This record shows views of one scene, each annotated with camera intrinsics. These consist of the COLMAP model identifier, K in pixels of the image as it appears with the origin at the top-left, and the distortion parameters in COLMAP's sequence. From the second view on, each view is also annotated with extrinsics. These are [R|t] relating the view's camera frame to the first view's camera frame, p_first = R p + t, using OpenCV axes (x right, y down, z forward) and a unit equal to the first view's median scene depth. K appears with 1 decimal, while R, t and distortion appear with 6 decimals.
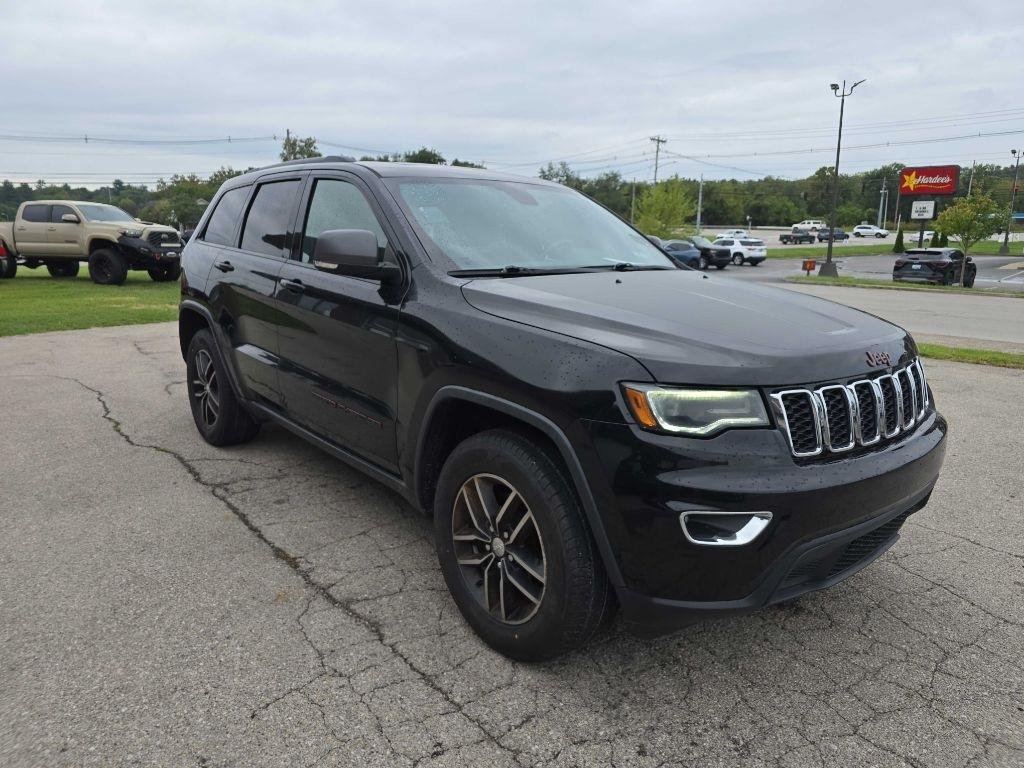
lens RADIAL K [[687.1, 0, 511.0], [0, 687.1, 384.5], [0, 0, 1]] dist [0.060418, -0.056513]
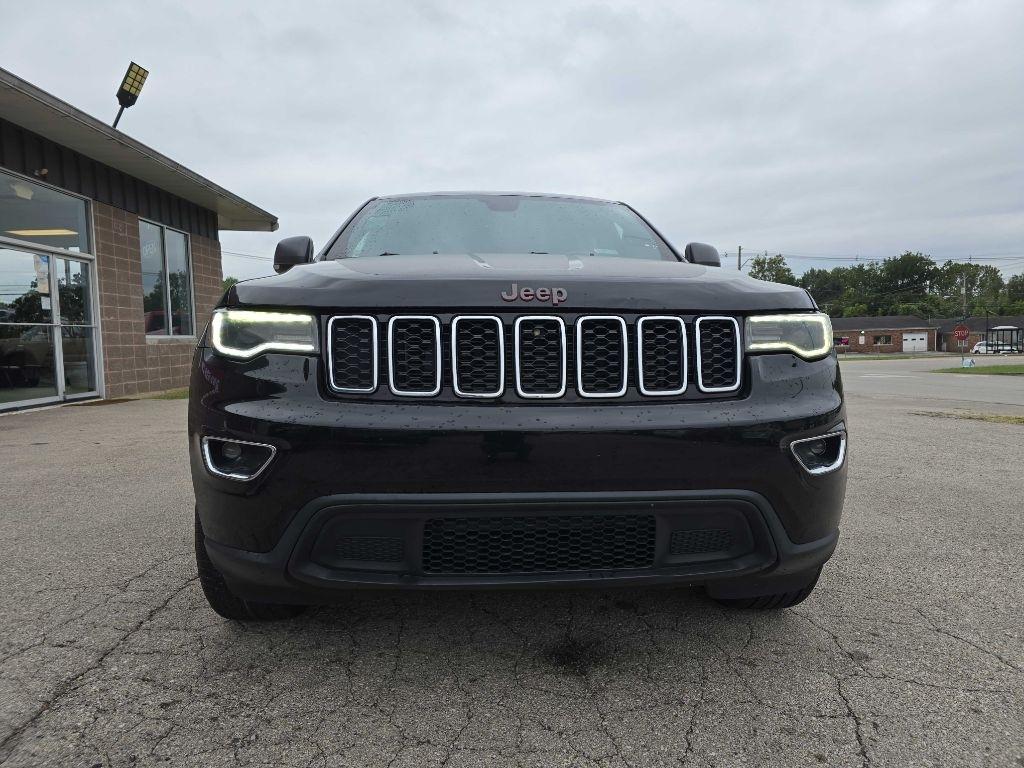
lens RADIAL K [[687.1, 0, 514.3], [0, 687.1, 376.7], [0, 0, 1]] dist [0.060418, -0.056513]
pose [[0.798252, 0.012798, -0.602187, 0.685839], [-0.117655, 0.983828, -0.135054, 0.109999], [0.590720, 0.178657, 0.786849, 0.296492]]
